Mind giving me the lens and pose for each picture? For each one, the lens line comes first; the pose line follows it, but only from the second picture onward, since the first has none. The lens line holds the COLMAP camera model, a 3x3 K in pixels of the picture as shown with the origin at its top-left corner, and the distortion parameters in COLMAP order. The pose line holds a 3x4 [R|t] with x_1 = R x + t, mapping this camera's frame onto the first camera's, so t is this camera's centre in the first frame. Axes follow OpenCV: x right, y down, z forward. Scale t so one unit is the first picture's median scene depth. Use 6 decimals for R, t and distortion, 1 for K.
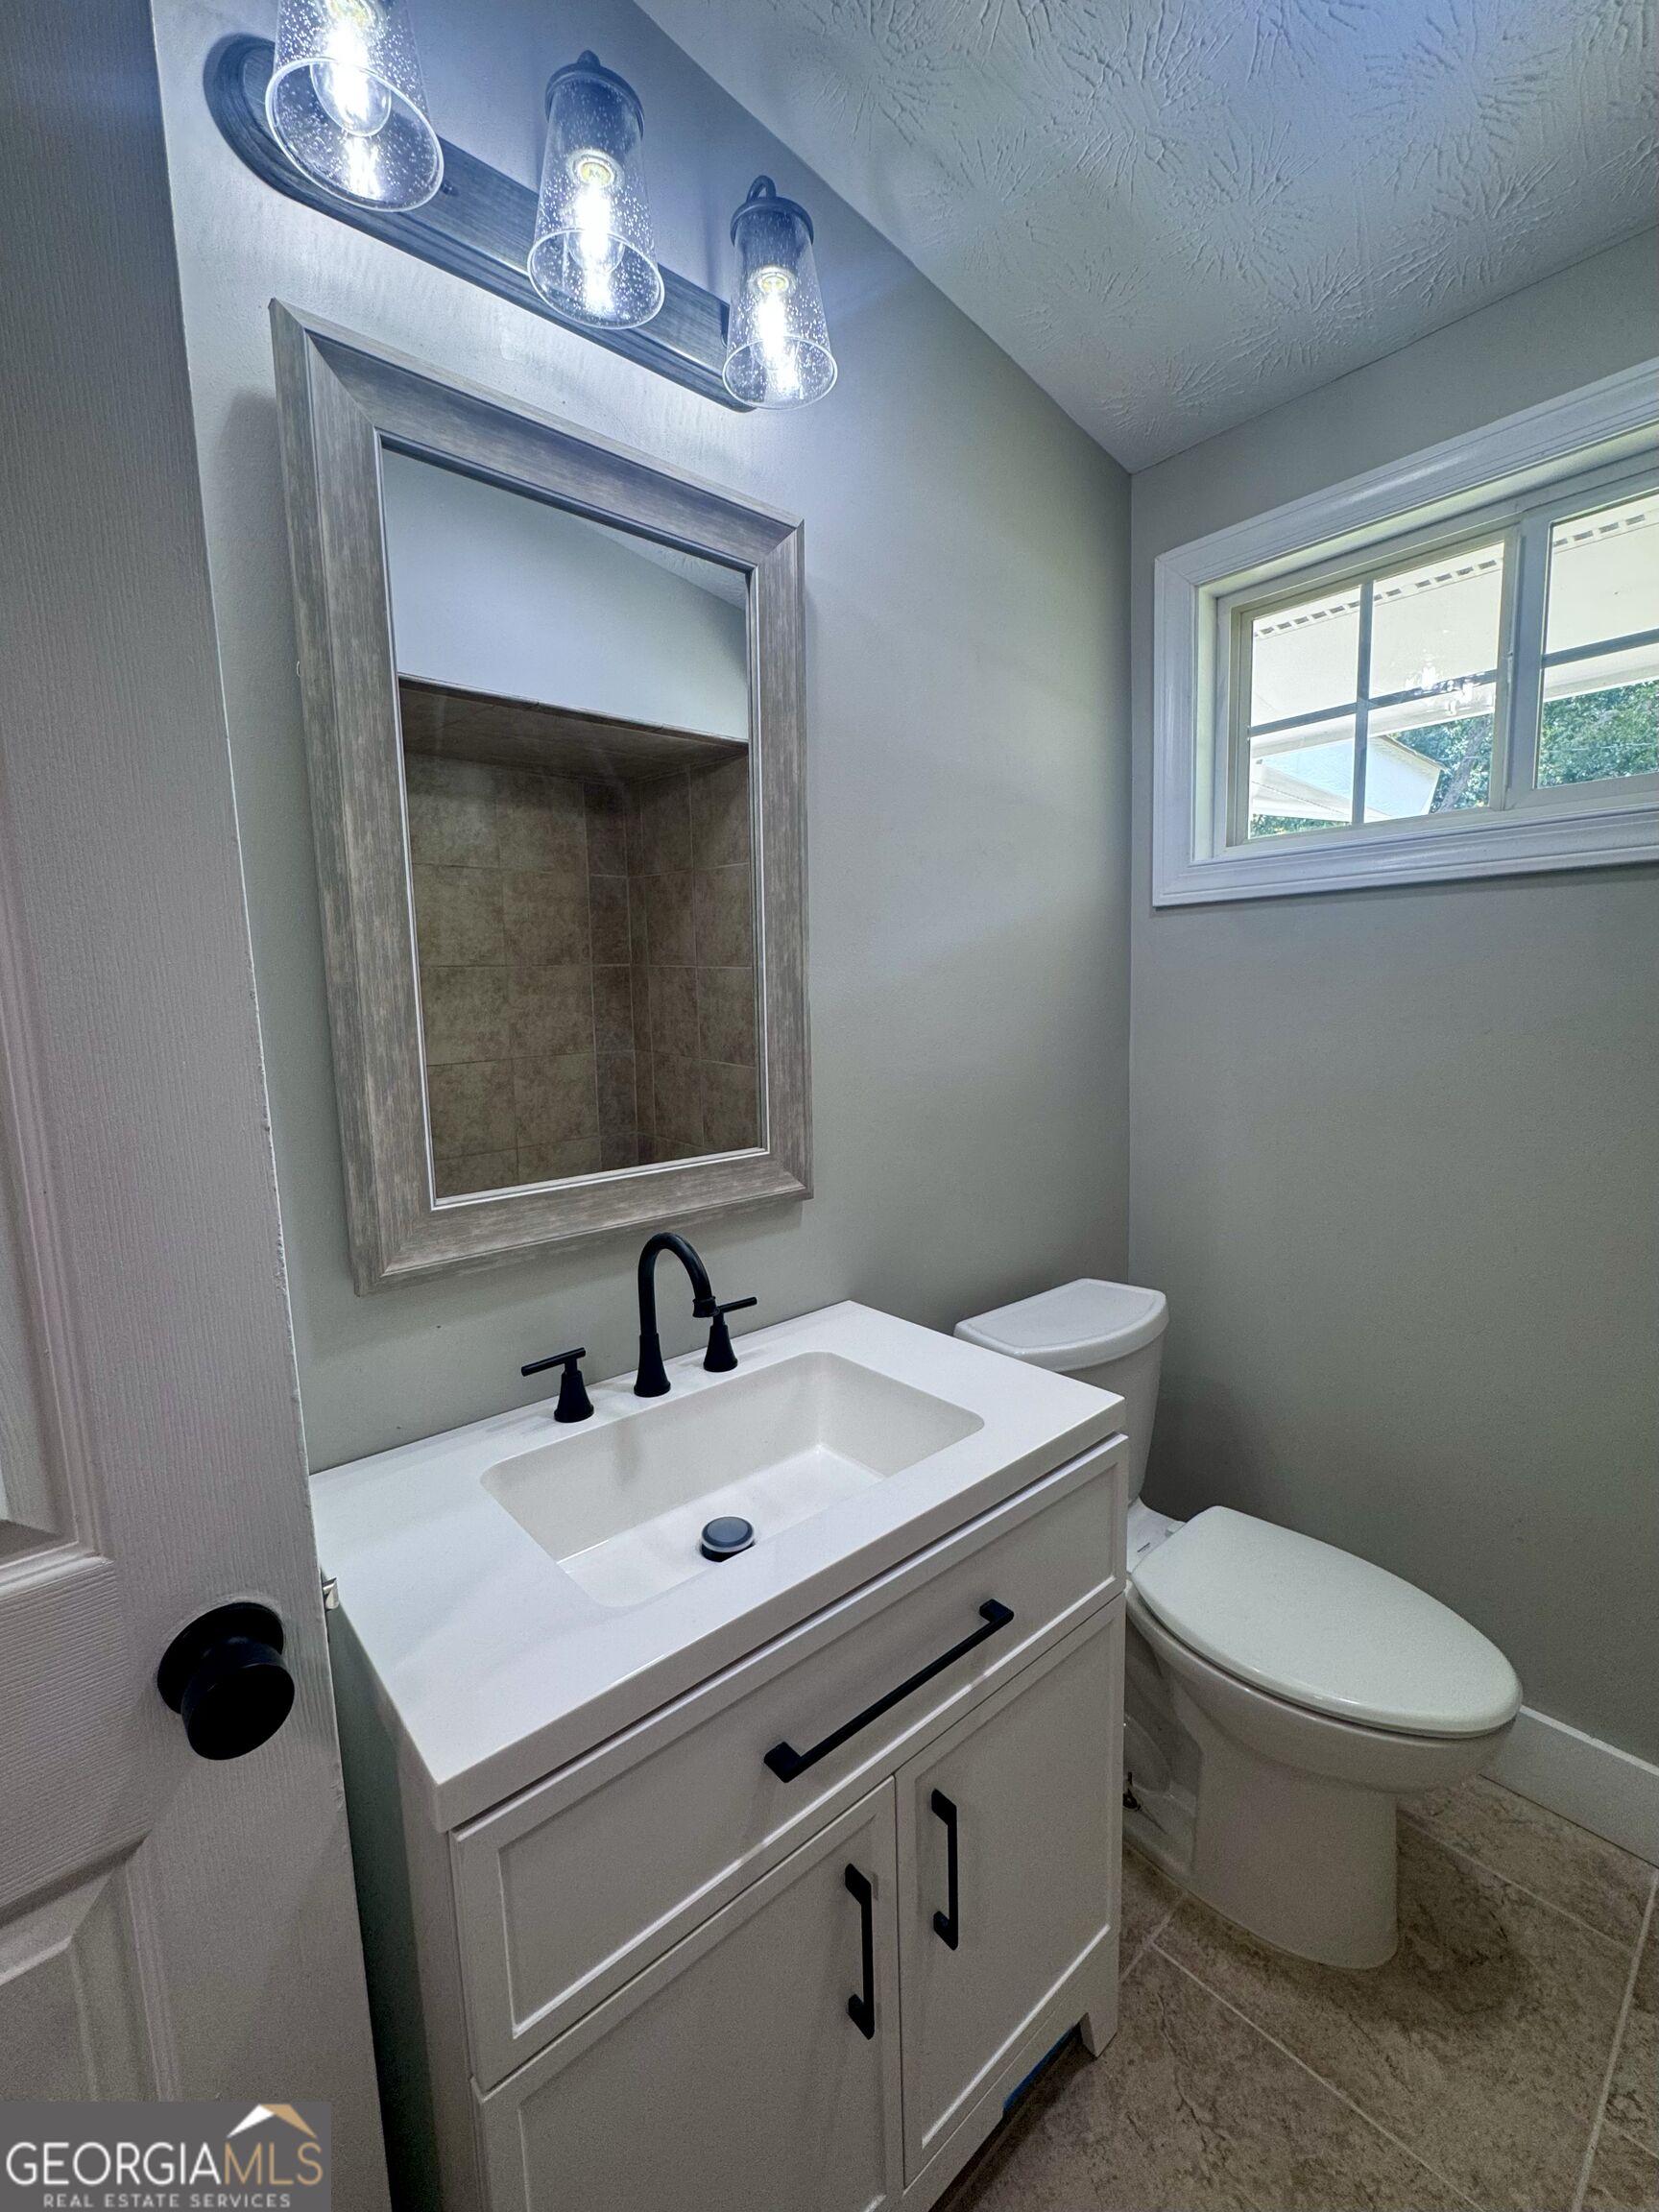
lens RADIAL K [[904.5, 0, 841.0], [0, 904.5, 1091.0], [0, 0, 1]] dist [-0.003047, 0.000200]
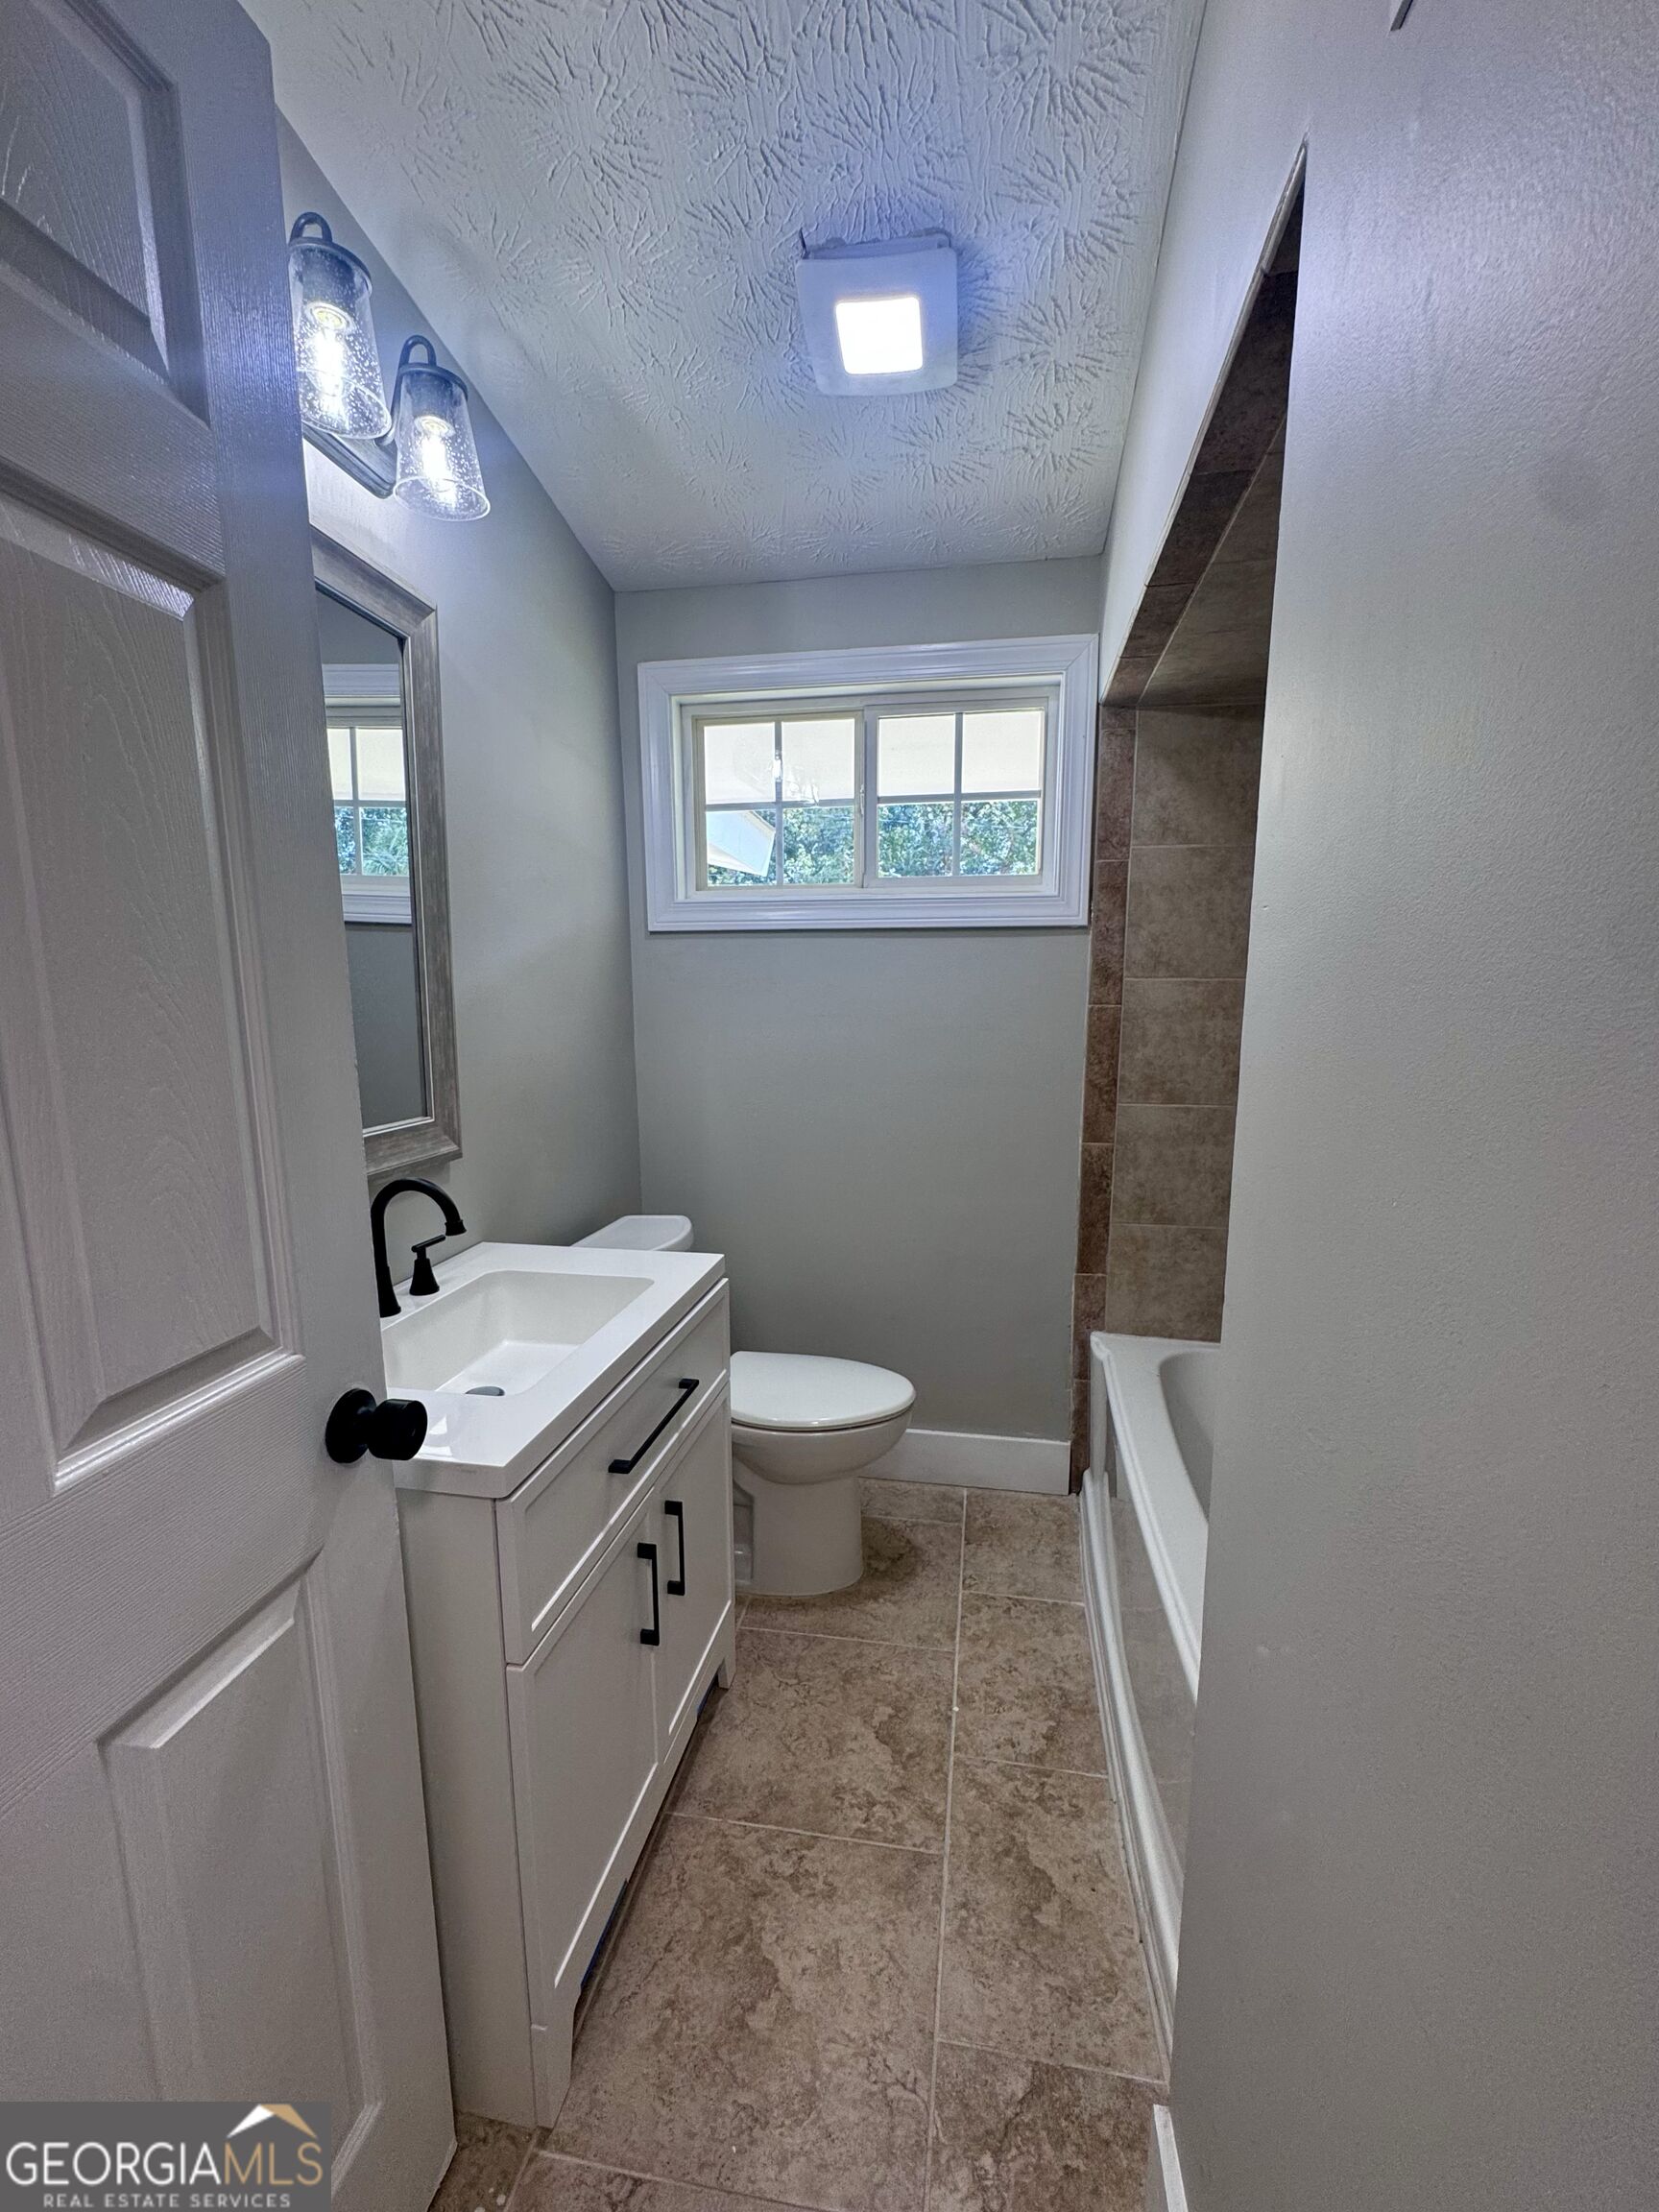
lens RADIAL K [[883.2, 0, 831.2], [0, 883.2, 1107.8], [0, 0, 1]] dist [-0.001756, -0.000141]
pose [[0.785881, -0.057343, 0.615713, -0.391423], [0.051624, 0.998299, 0.027083, 0.047237], [-0.616219, 0.010502, 0.787505, -0.263396]]
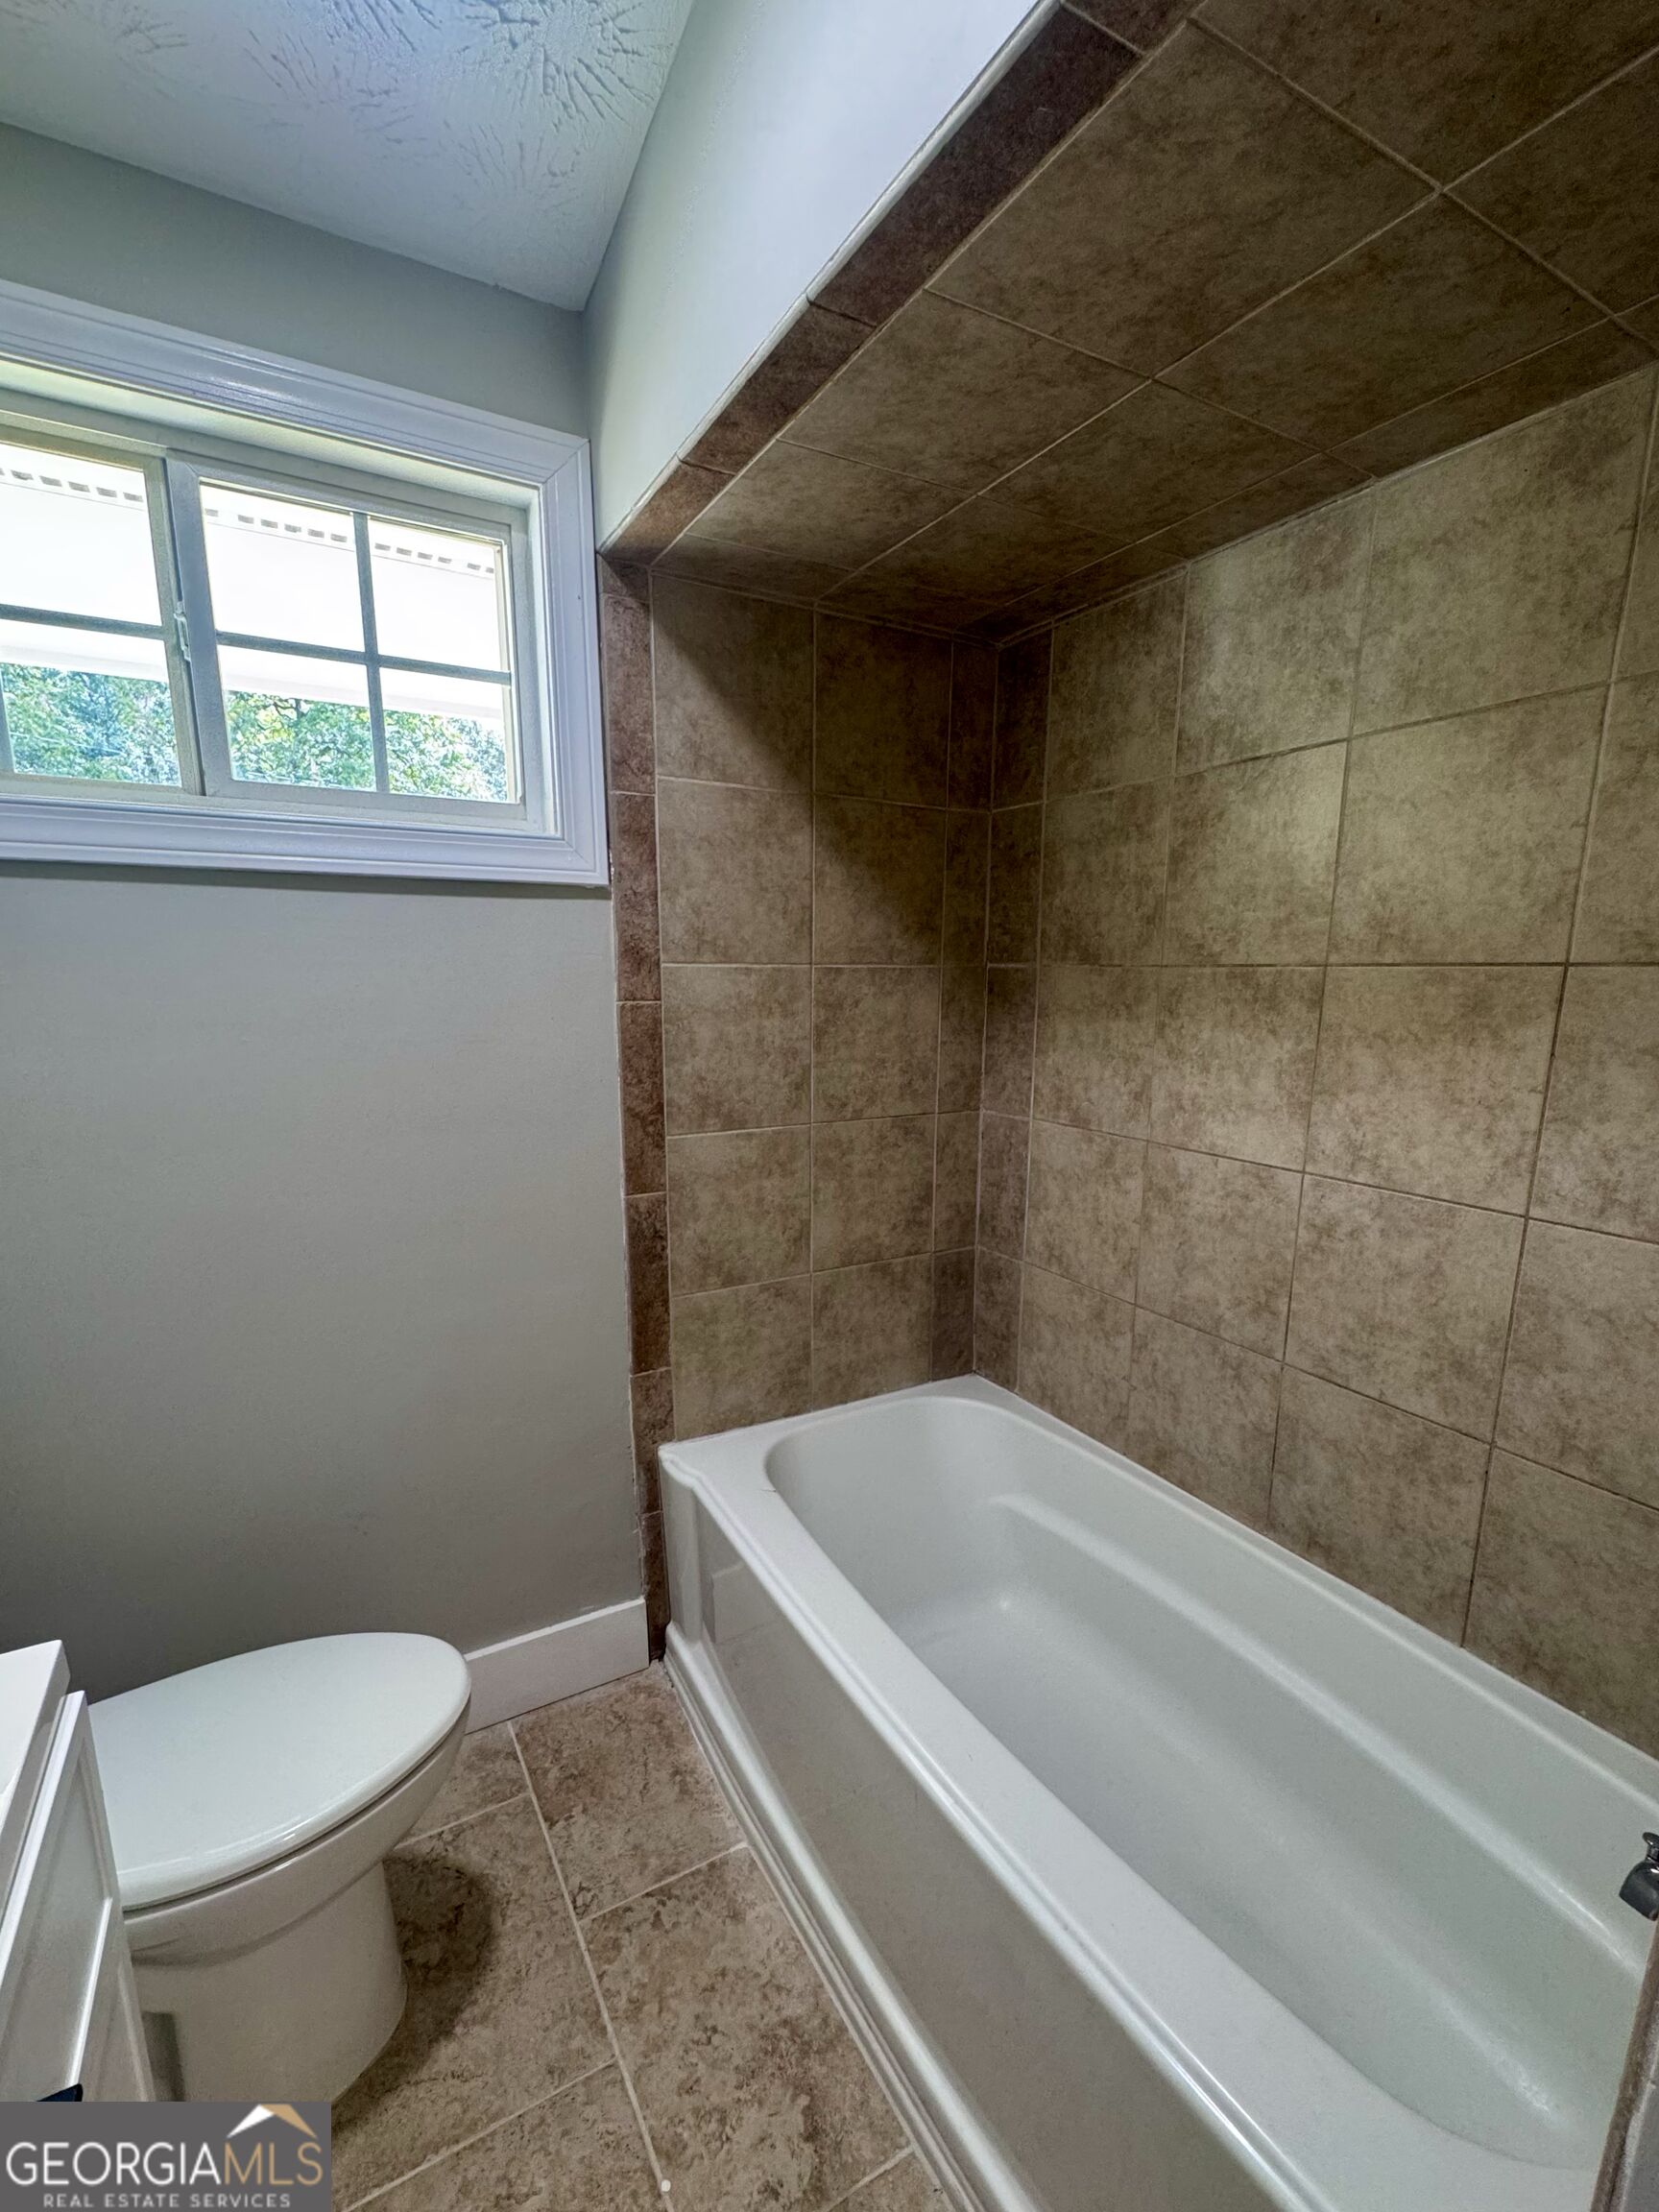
lens RADIAL K [[952.4, 0, 828.1], [0, 952.4, 1161.6], [0, 0, 1]] dist [-0.002769, -0.000204]
pose [[0.219487, -0.160894, 0.962257, -0.133493], [0.106359, 0.984375, 0.140333, -0.021555], [-0.969801, 0.071543, 0.233170, 0.248459]]
